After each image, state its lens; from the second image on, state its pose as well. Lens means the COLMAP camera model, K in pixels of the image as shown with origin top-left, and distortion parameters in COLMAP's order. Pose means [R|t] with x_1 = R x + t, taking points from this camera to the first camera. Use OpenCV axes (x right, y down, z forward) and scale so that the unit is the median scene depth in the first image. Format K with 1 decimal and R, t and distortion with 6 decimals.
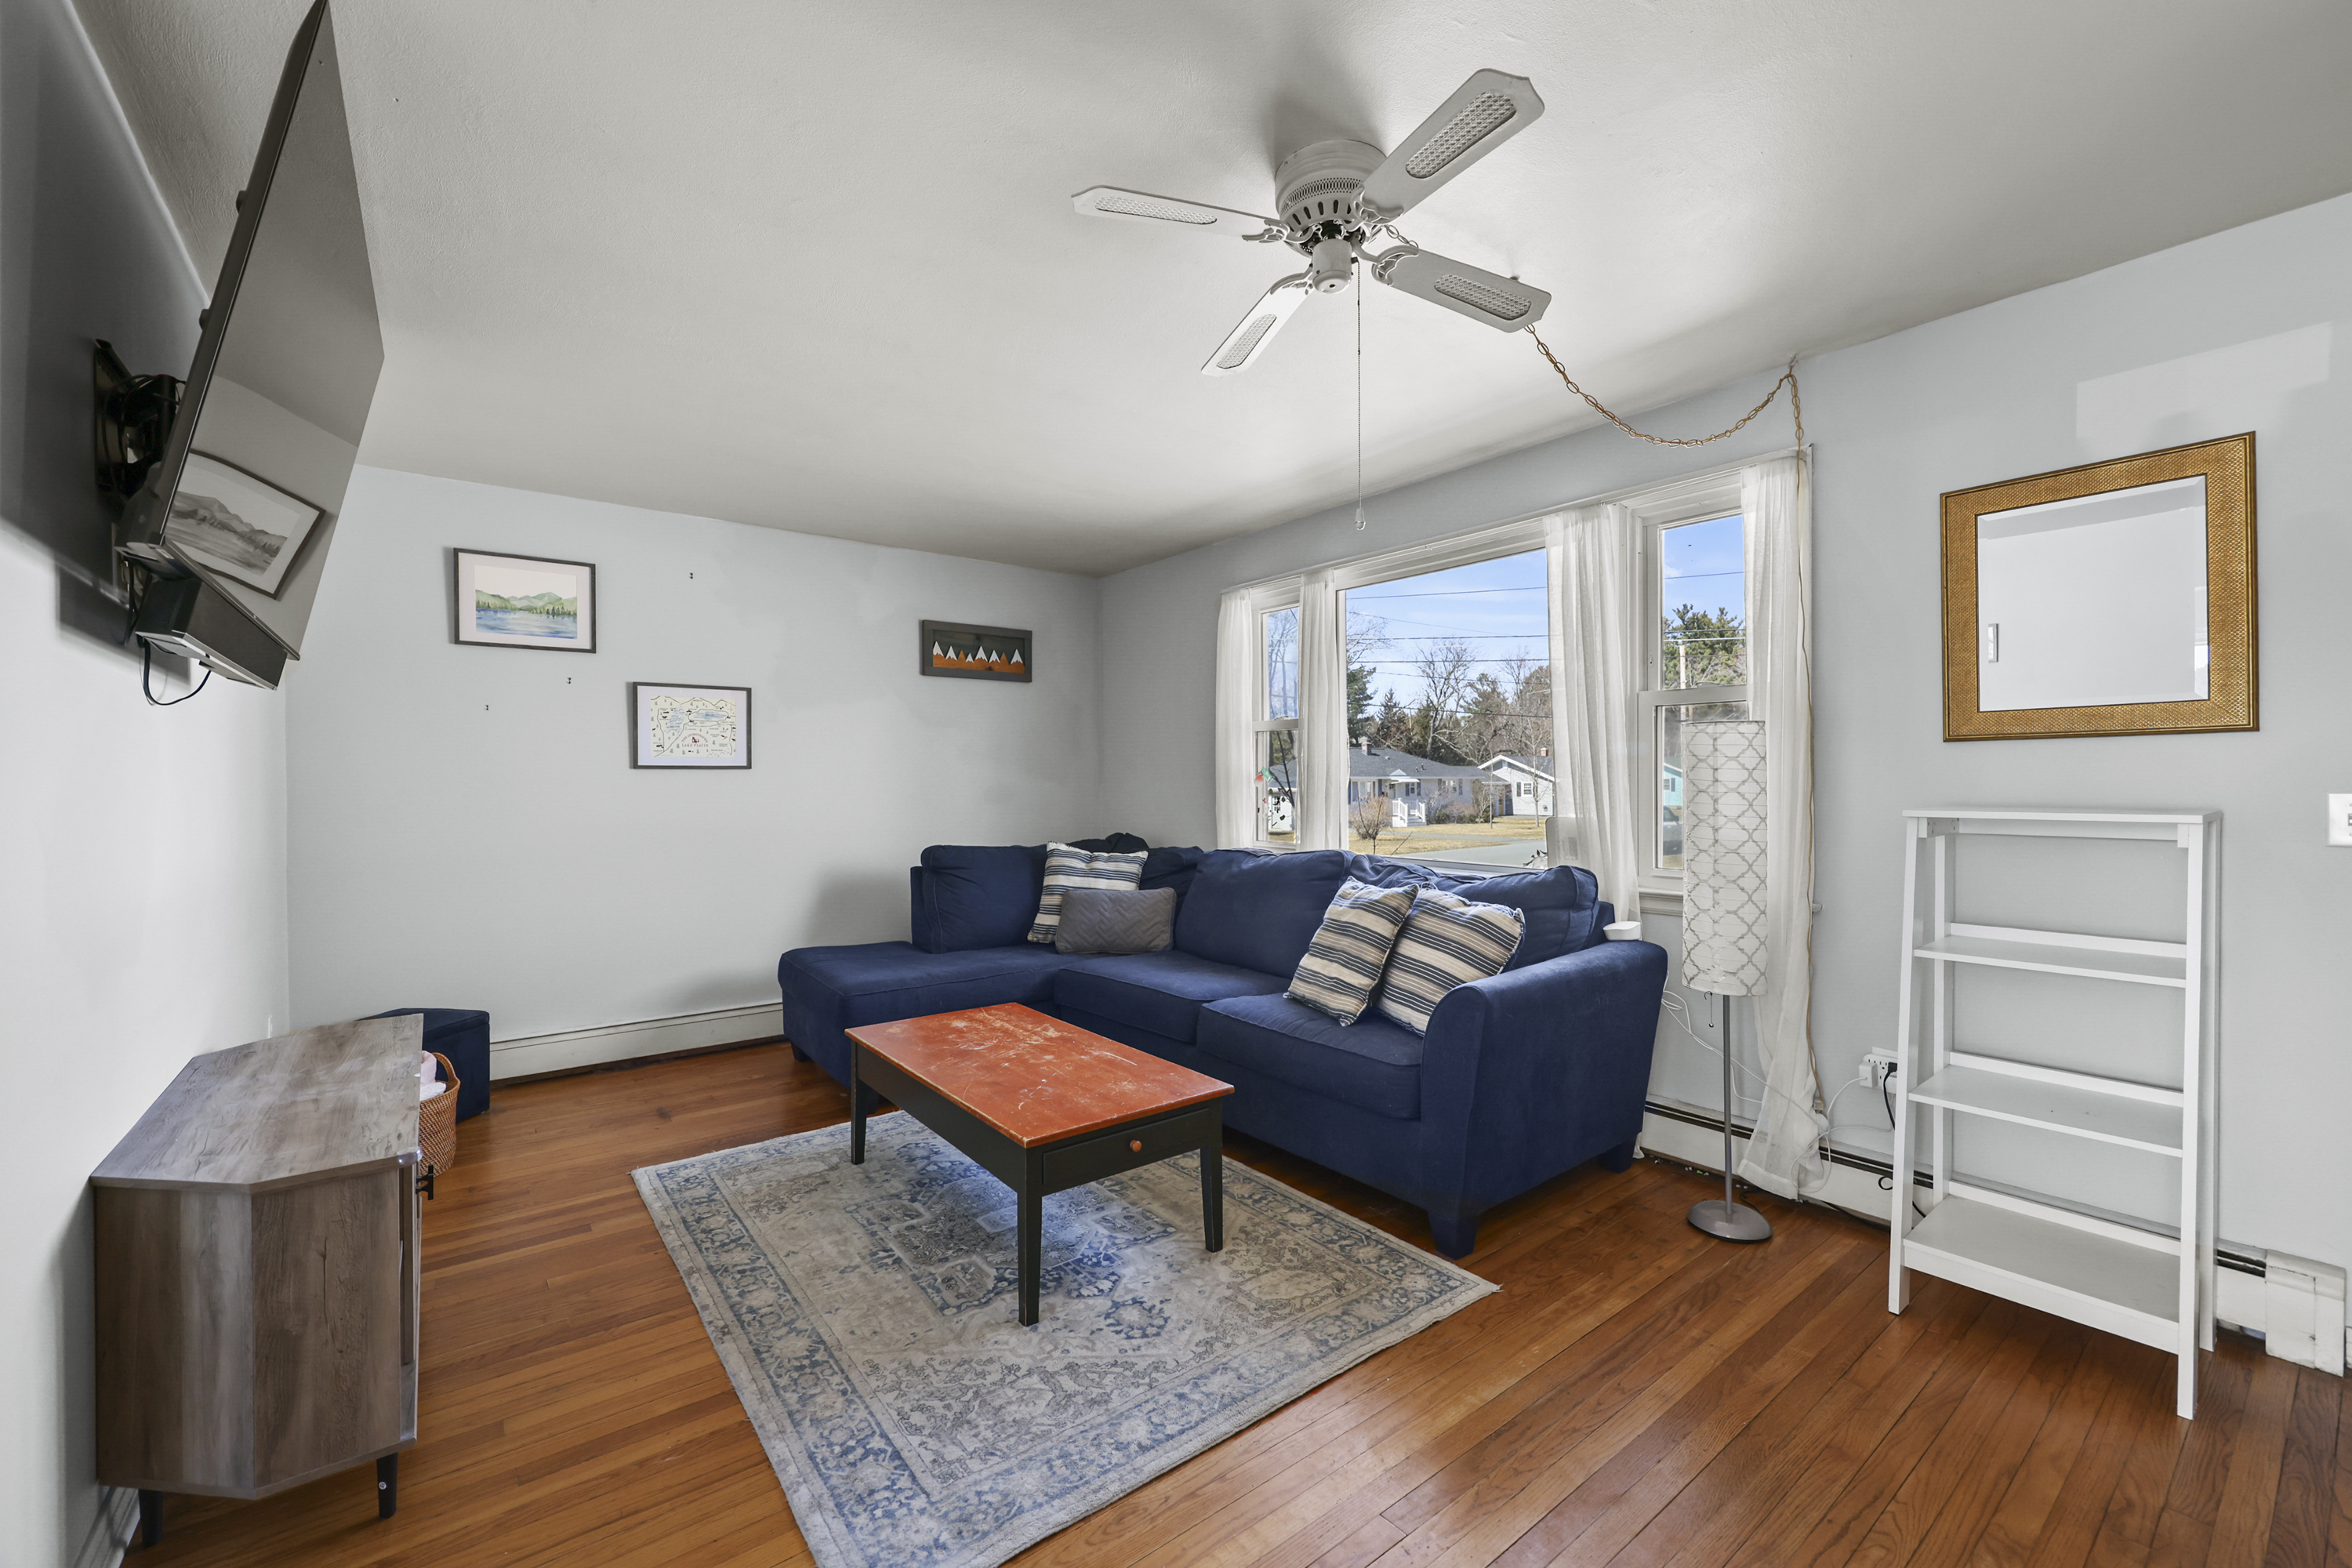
lens RADIAL K [[949.9, 0, 1188.4], [0, 949.9, 783.5], [0, 0, 1]] dist [-0.000179, 0.000146]
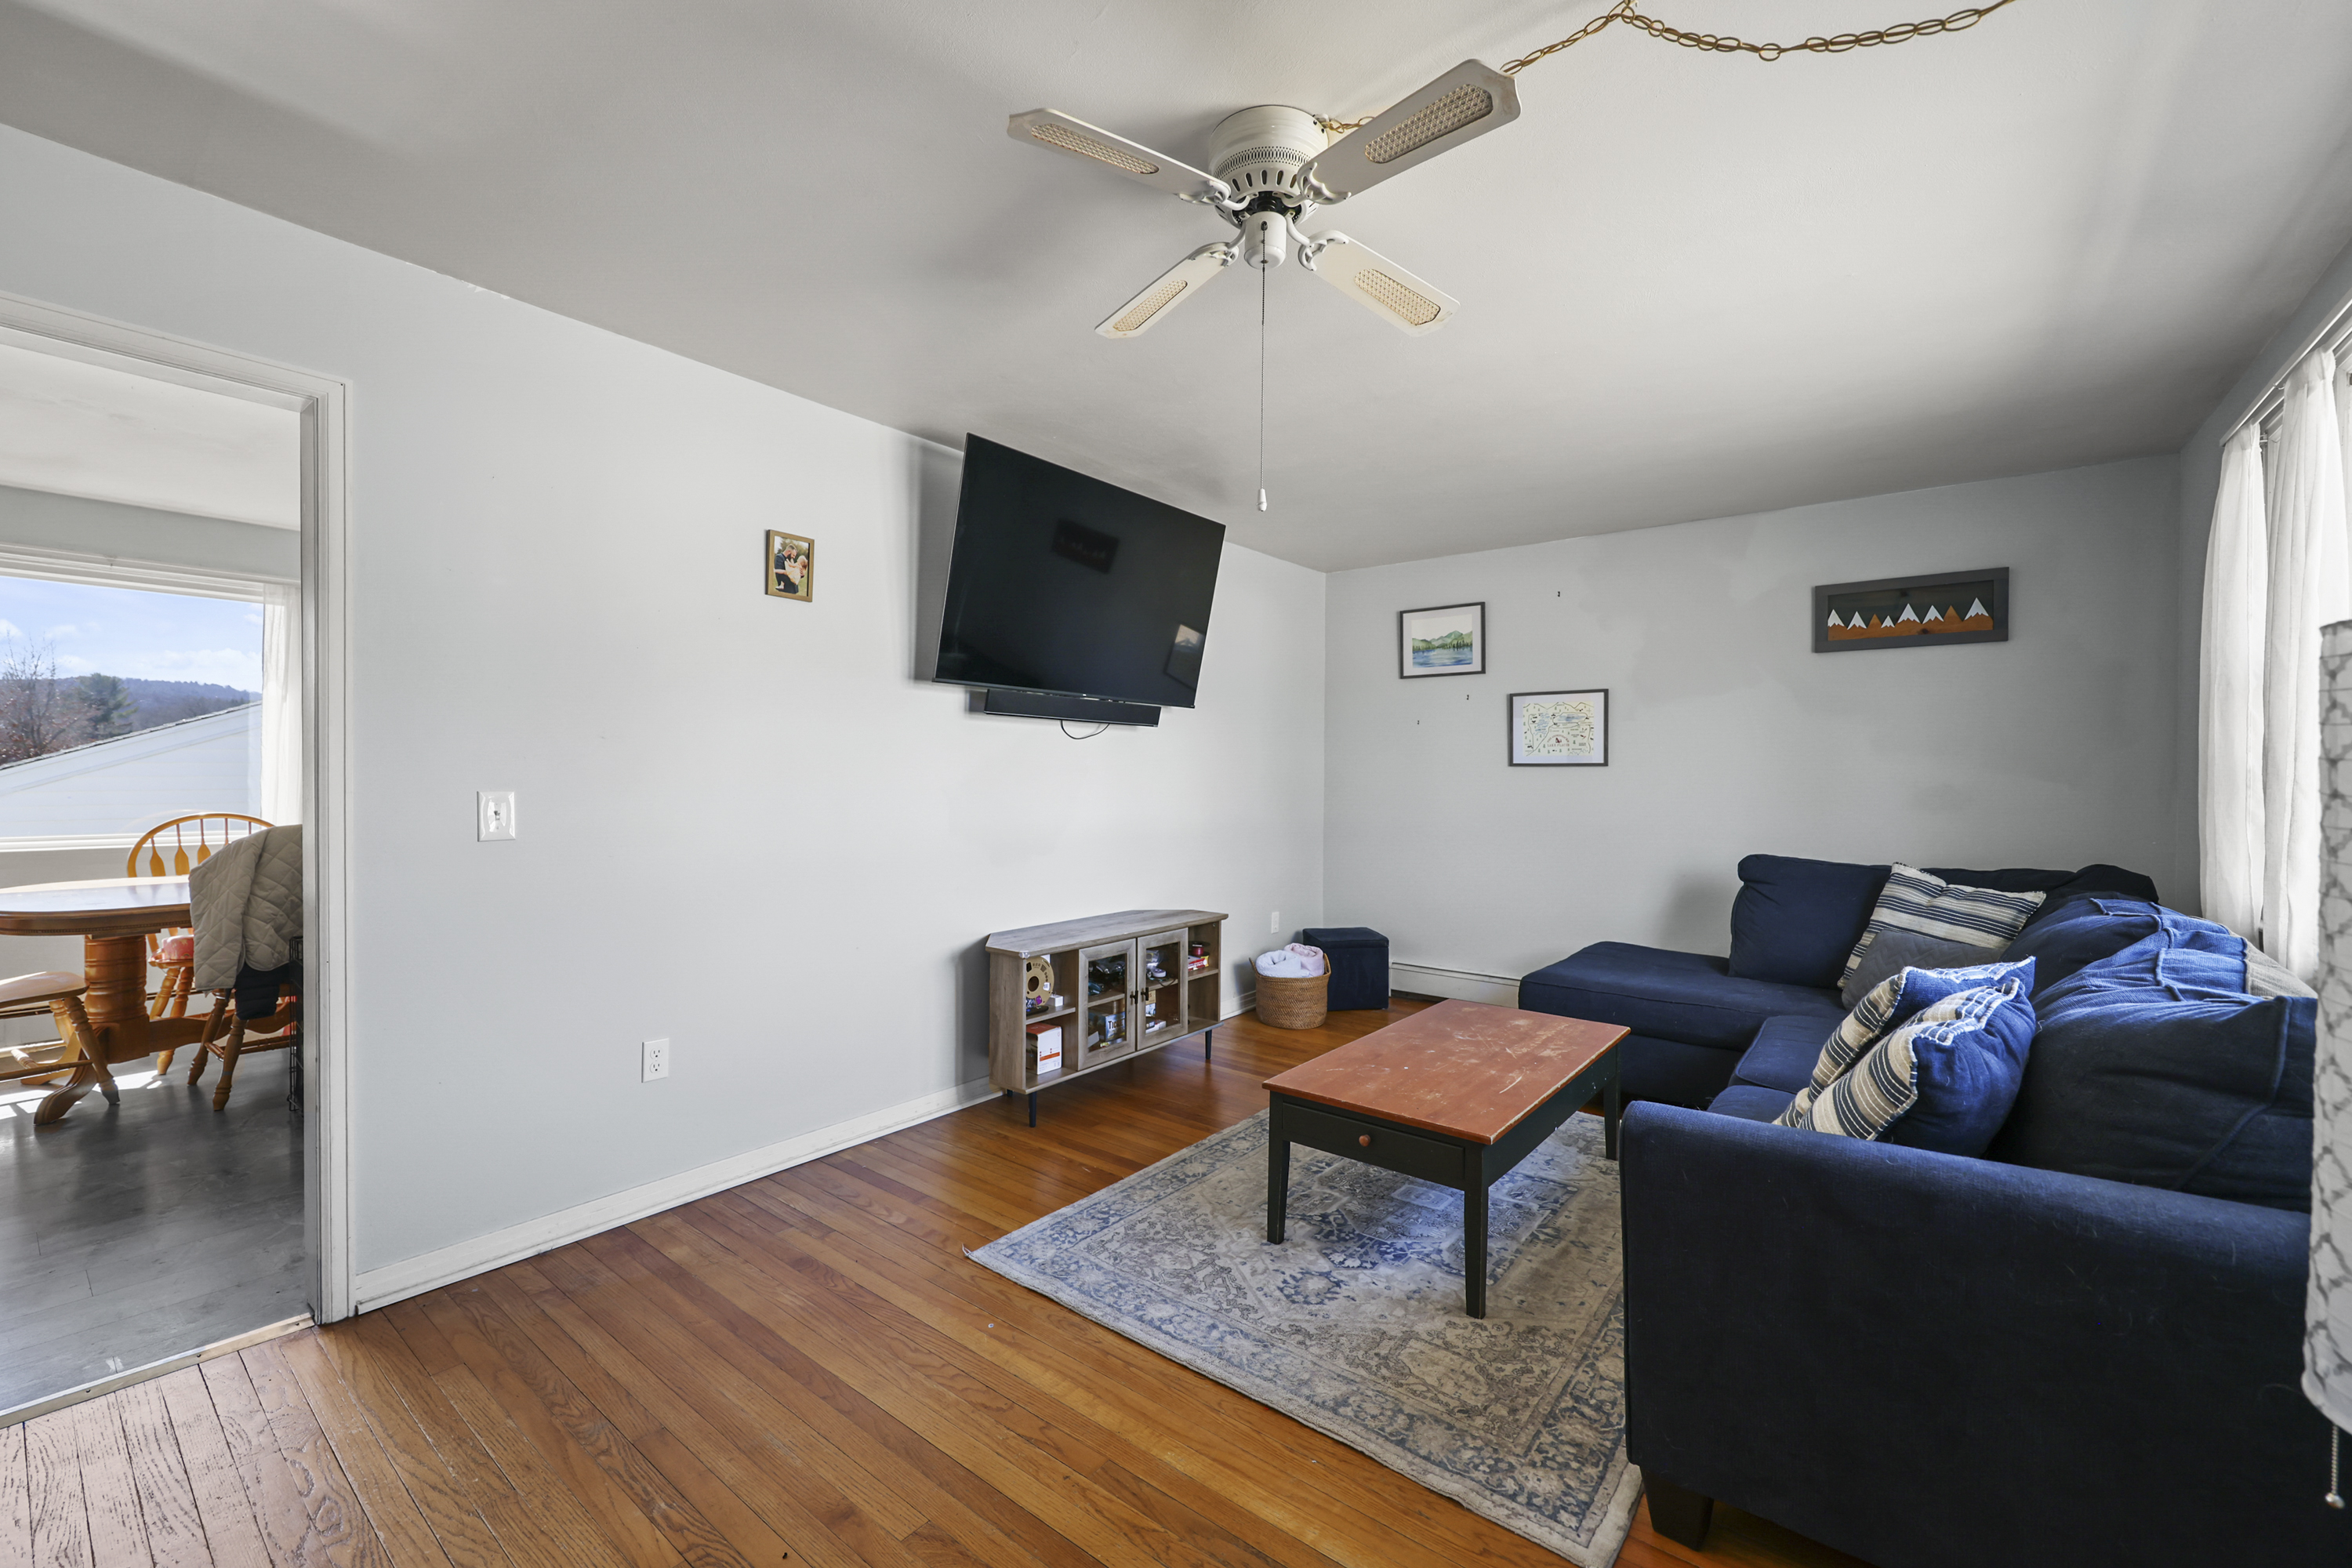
lens RADIAL K [[951.5, 0, 1181.9], [0, 951.5, 783.2], [0, 0, 1]] dist [-0.002464, -0.000347]
pose [[0.238689, 0.013821, -0.970998, 0.809775], [-0.010028, 0.999880, 0.011767, -0.007085], [0.971044, 0.006929, 0.238799, 0.526697]]
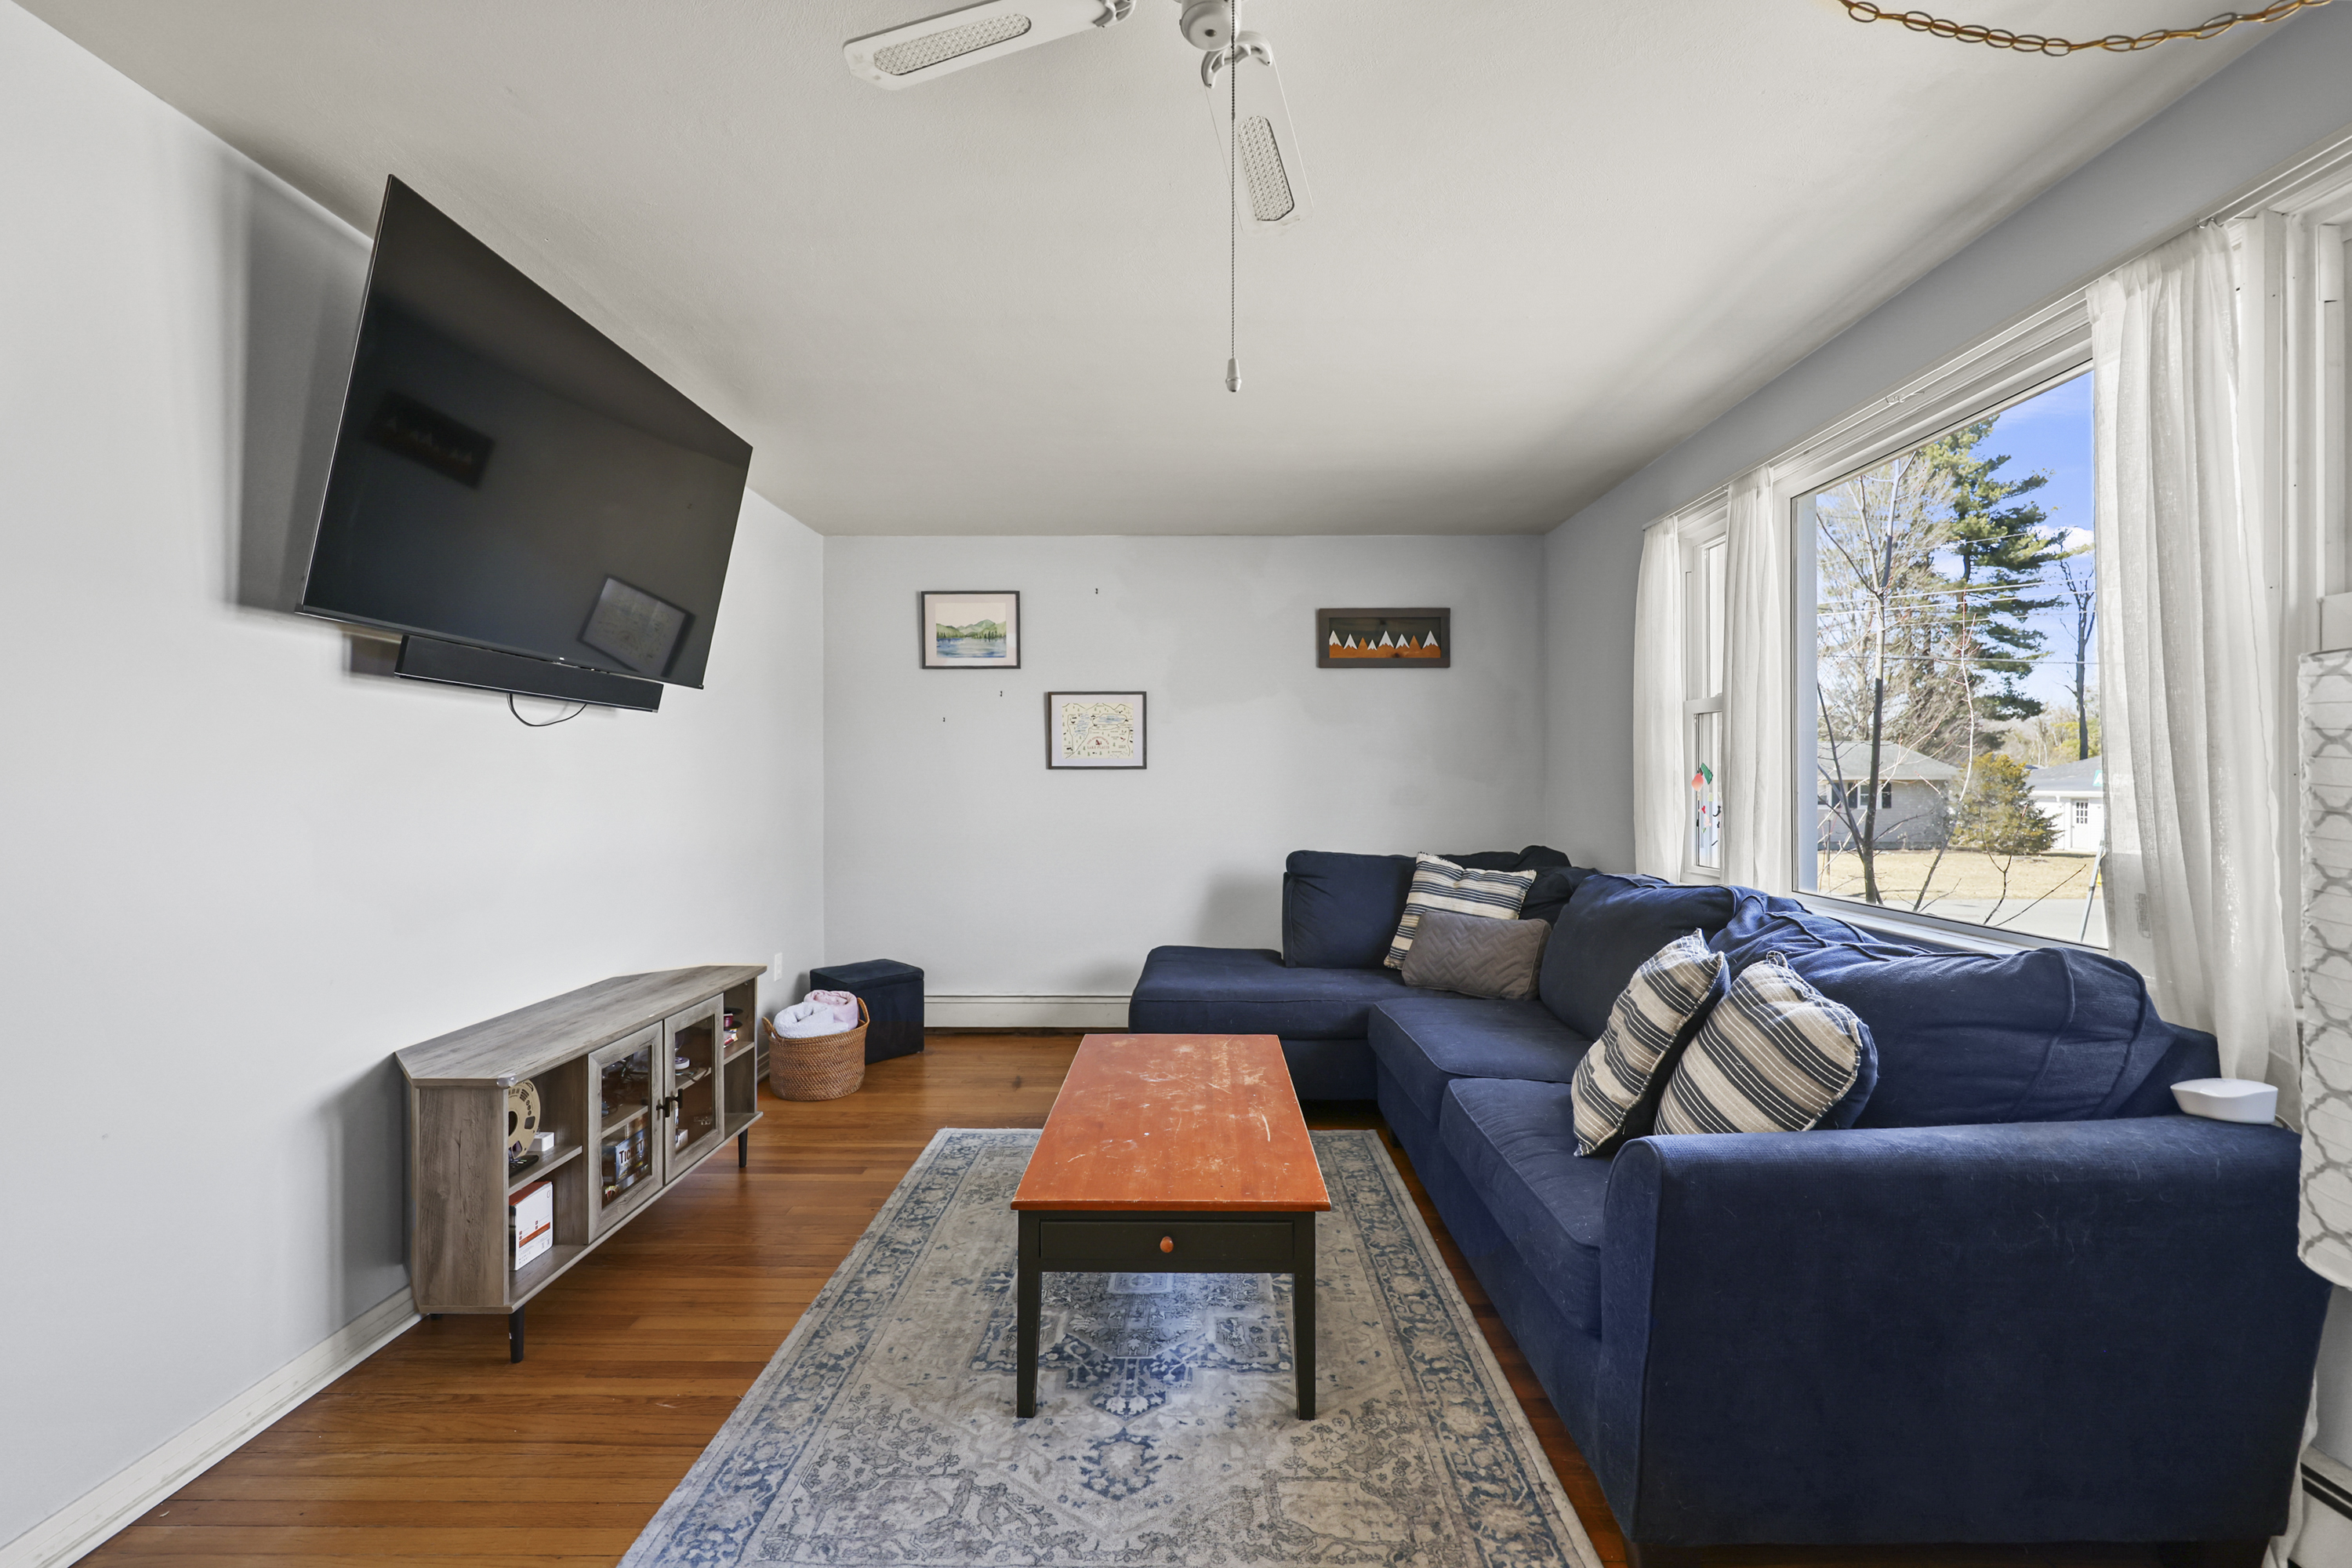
lens RADIAL K [[963.0, 0, 1186.2], [0, 963.0, 781.4], [0, 0, 1]] dist [-0.000839, -0.000173]
pose [[0.783501, 0.003545, -0.621381, 0.420302], [-0.004242, 0.999991, 0.000356, -0.003833], [0.621376, 0.002357, 0.783509, 0.354178]]
